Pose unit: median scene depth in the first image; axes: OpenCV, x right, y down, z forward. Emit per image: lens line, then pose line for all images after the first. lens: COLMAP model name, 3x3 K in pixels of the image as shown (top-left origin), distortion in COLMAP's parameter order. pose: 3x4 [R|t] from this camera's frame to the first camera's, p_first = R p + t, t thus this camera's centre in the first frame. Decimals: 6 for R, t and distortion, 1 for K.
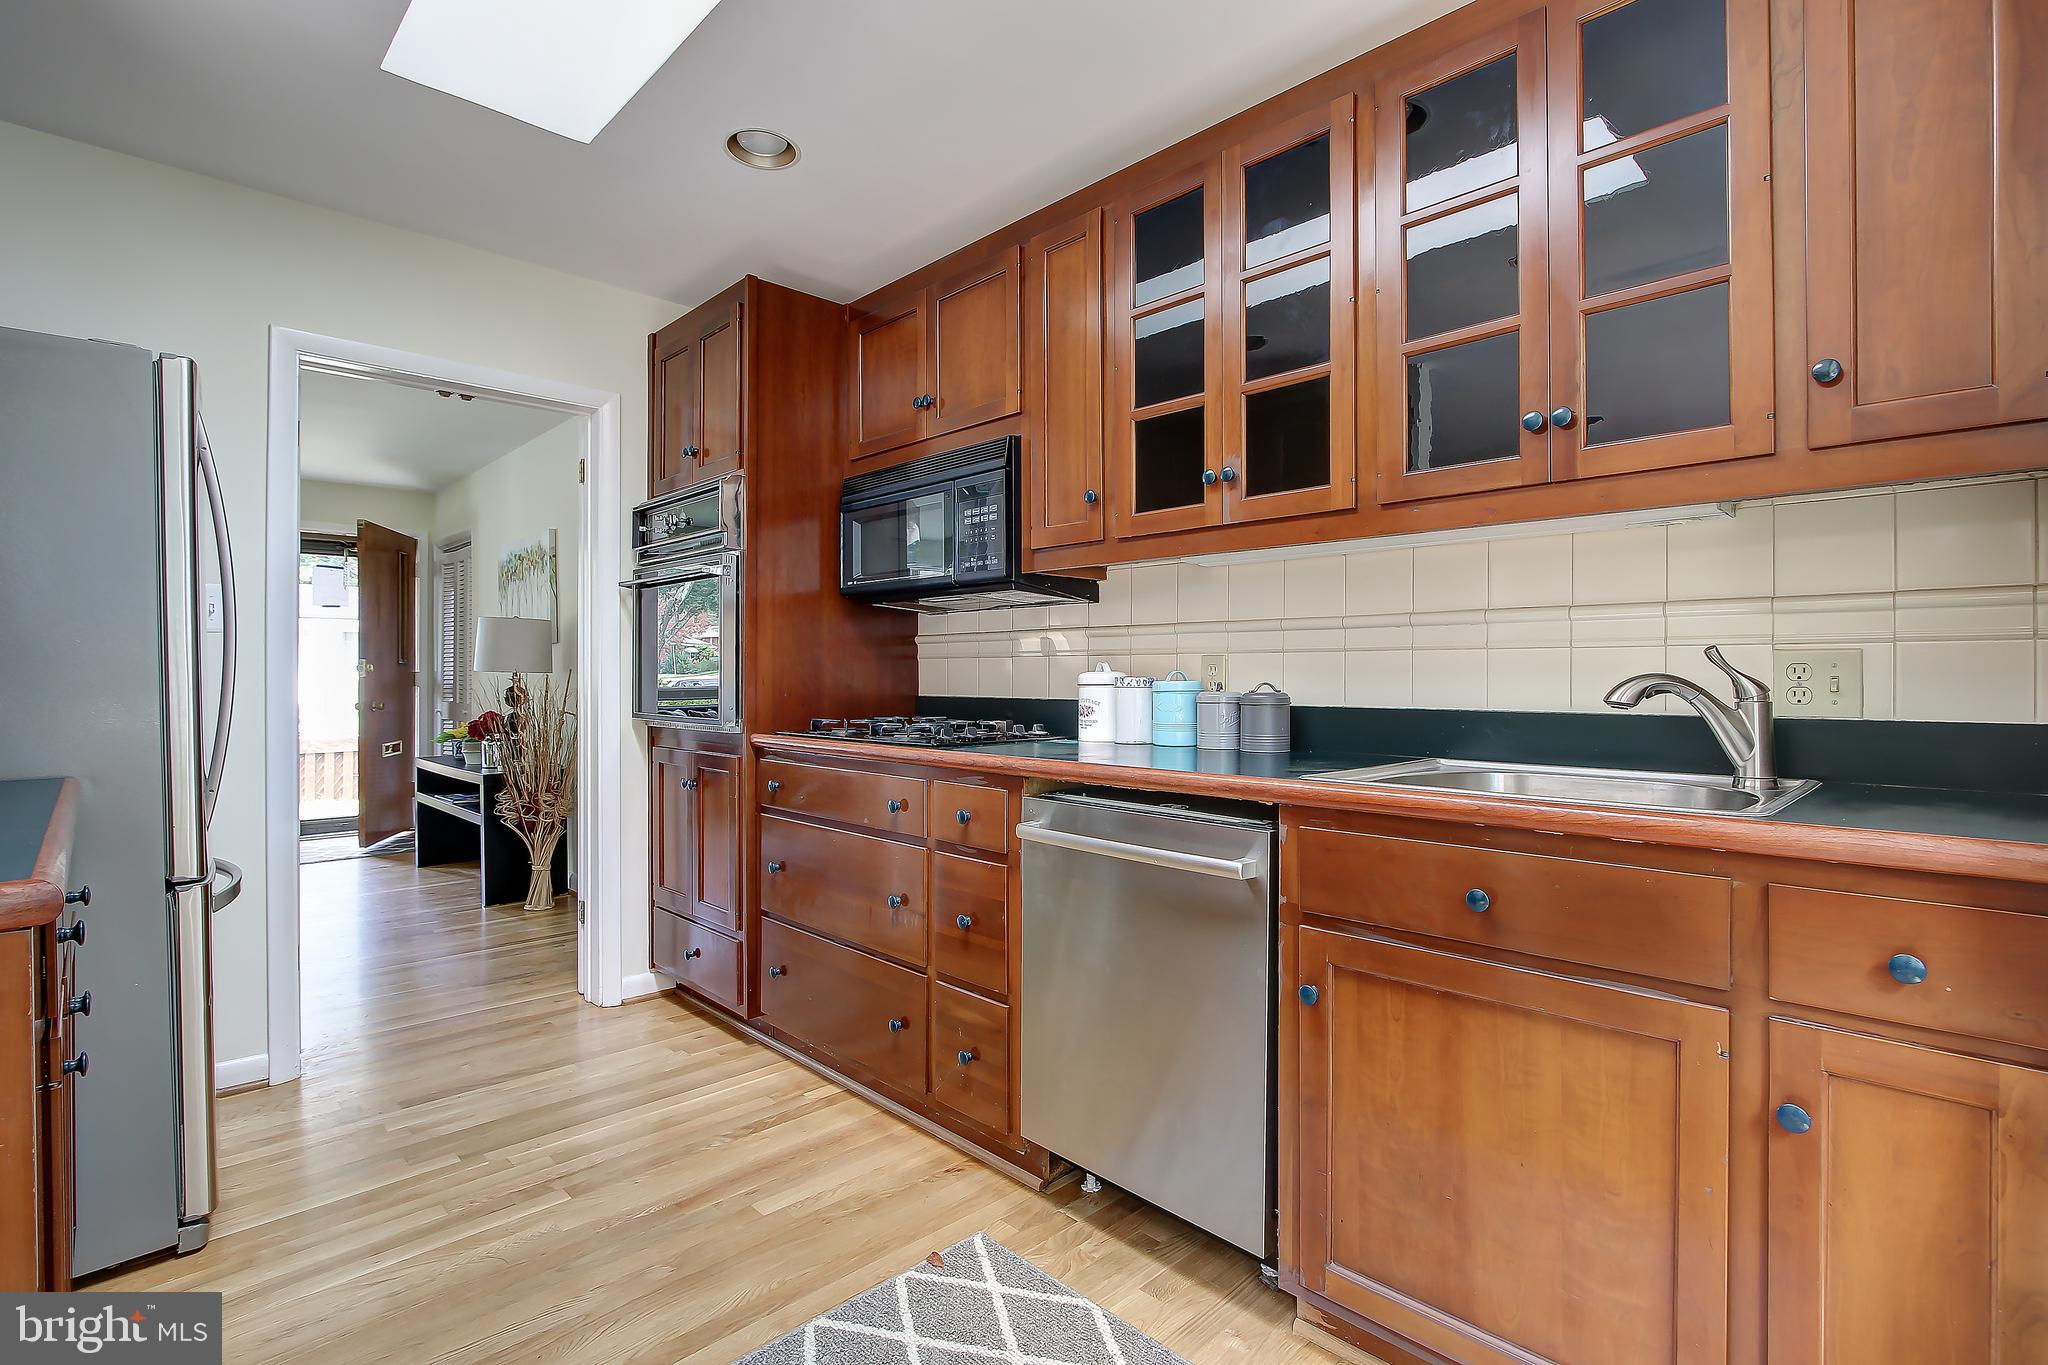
lens RADIAL K [[962.3, 0, 1024.0], [0, 962.3, 682.5], [0, 0, 1]] dist [-0.002589, -0.000289]
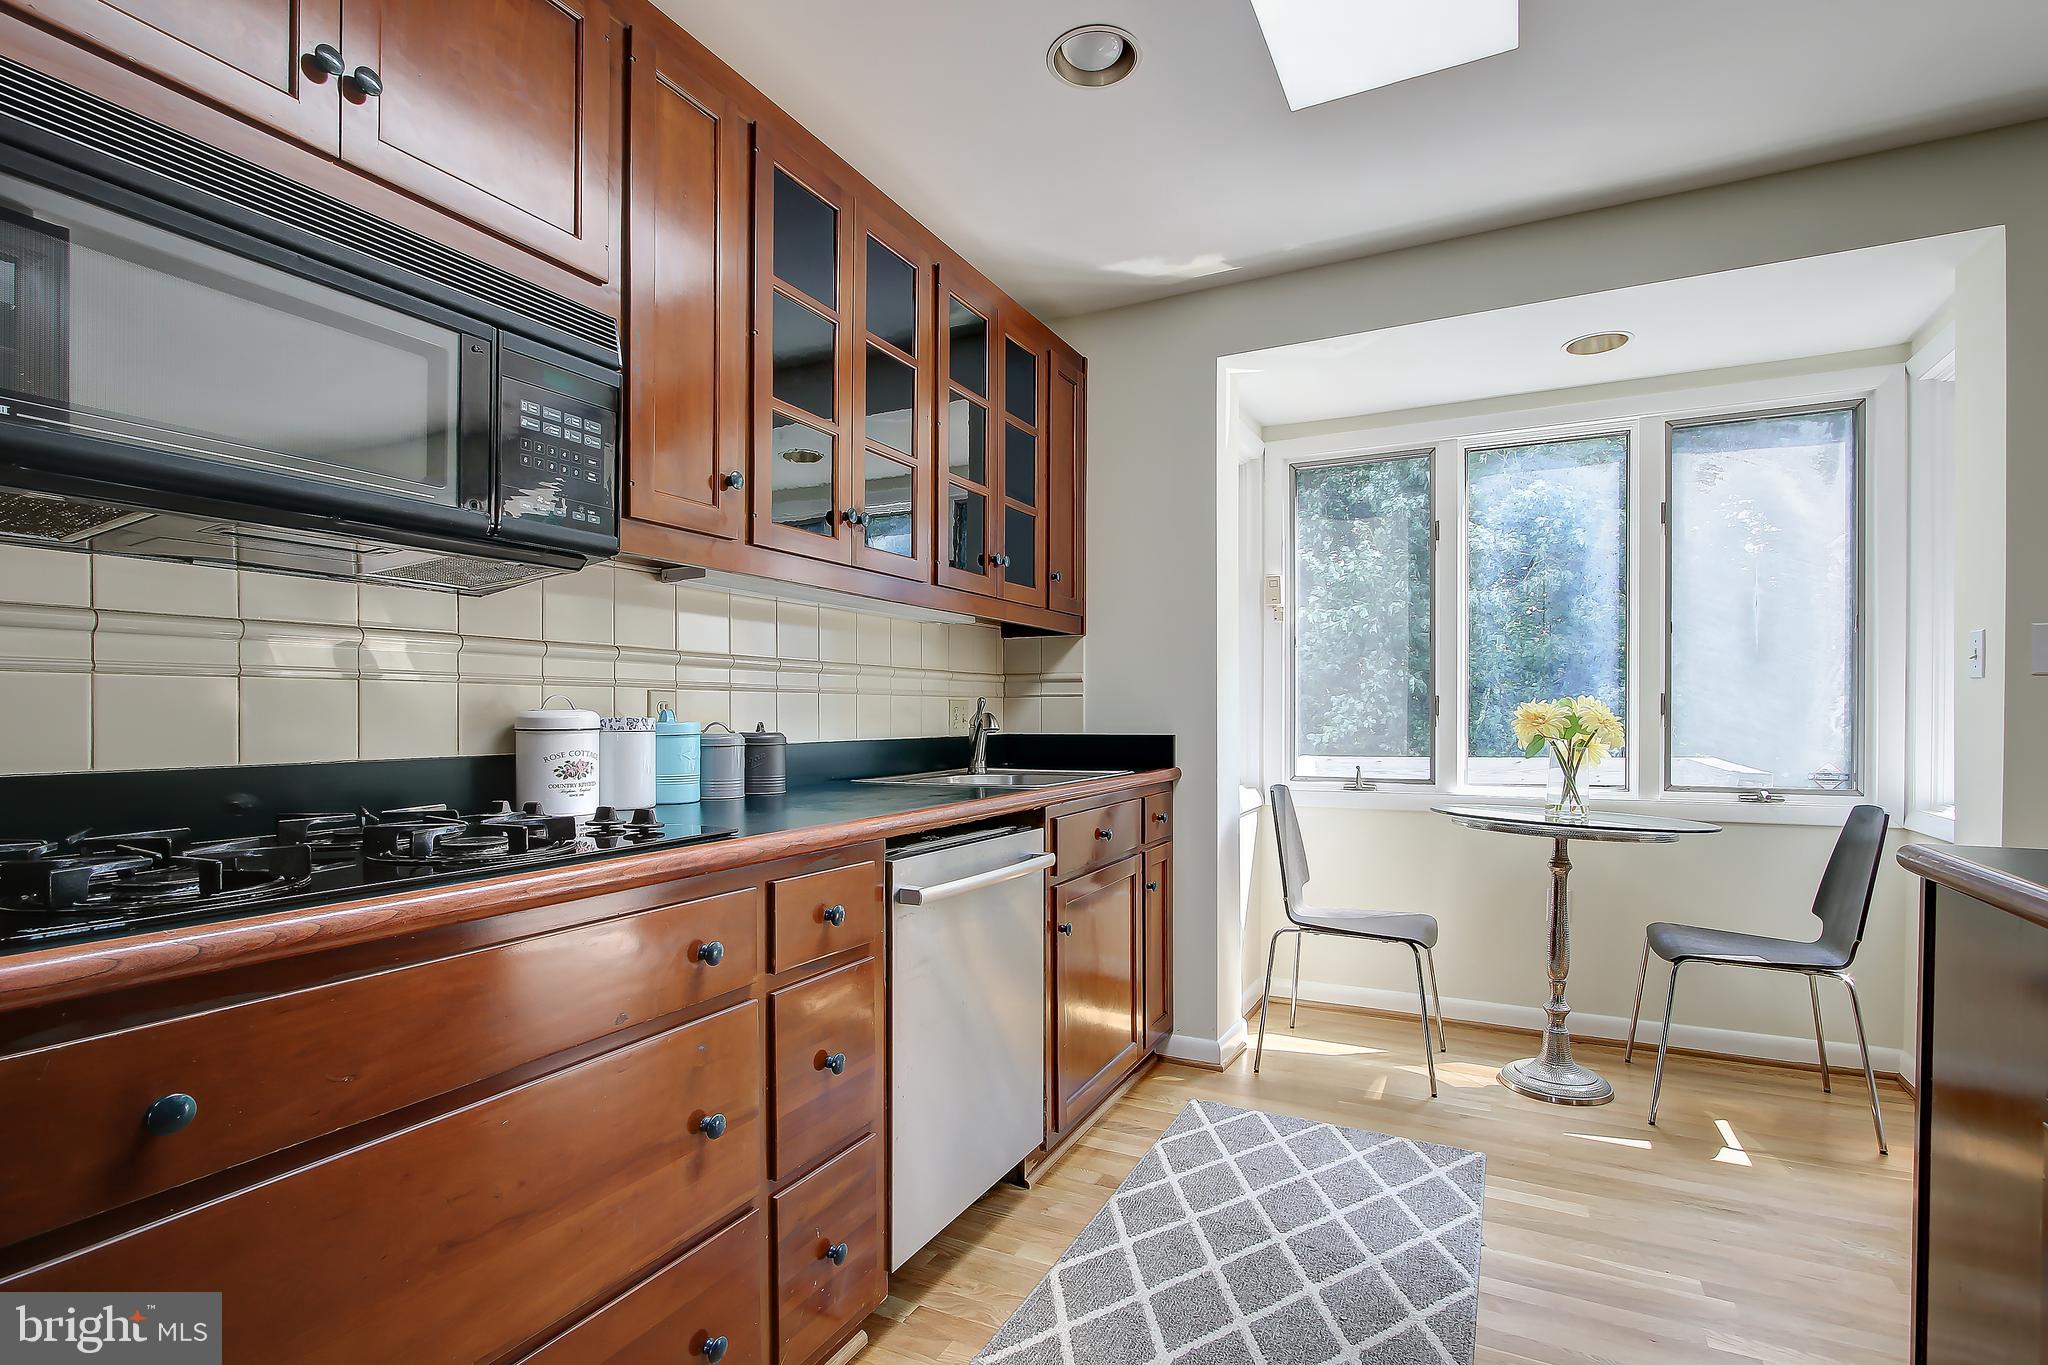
lens RADIAL K [[961.6, 0, 1024.6], [0, 961.6, 719.7], [0, 0, 1]] dist [-0.000981, -0.000162]
pose [[-0.334923, -0.013279, 0.942152, -0.709542], [0.003629, 0.999875, 0.015383, -0.015608], [-0.942239, 0.008571, -0.334833, 1.018720]]
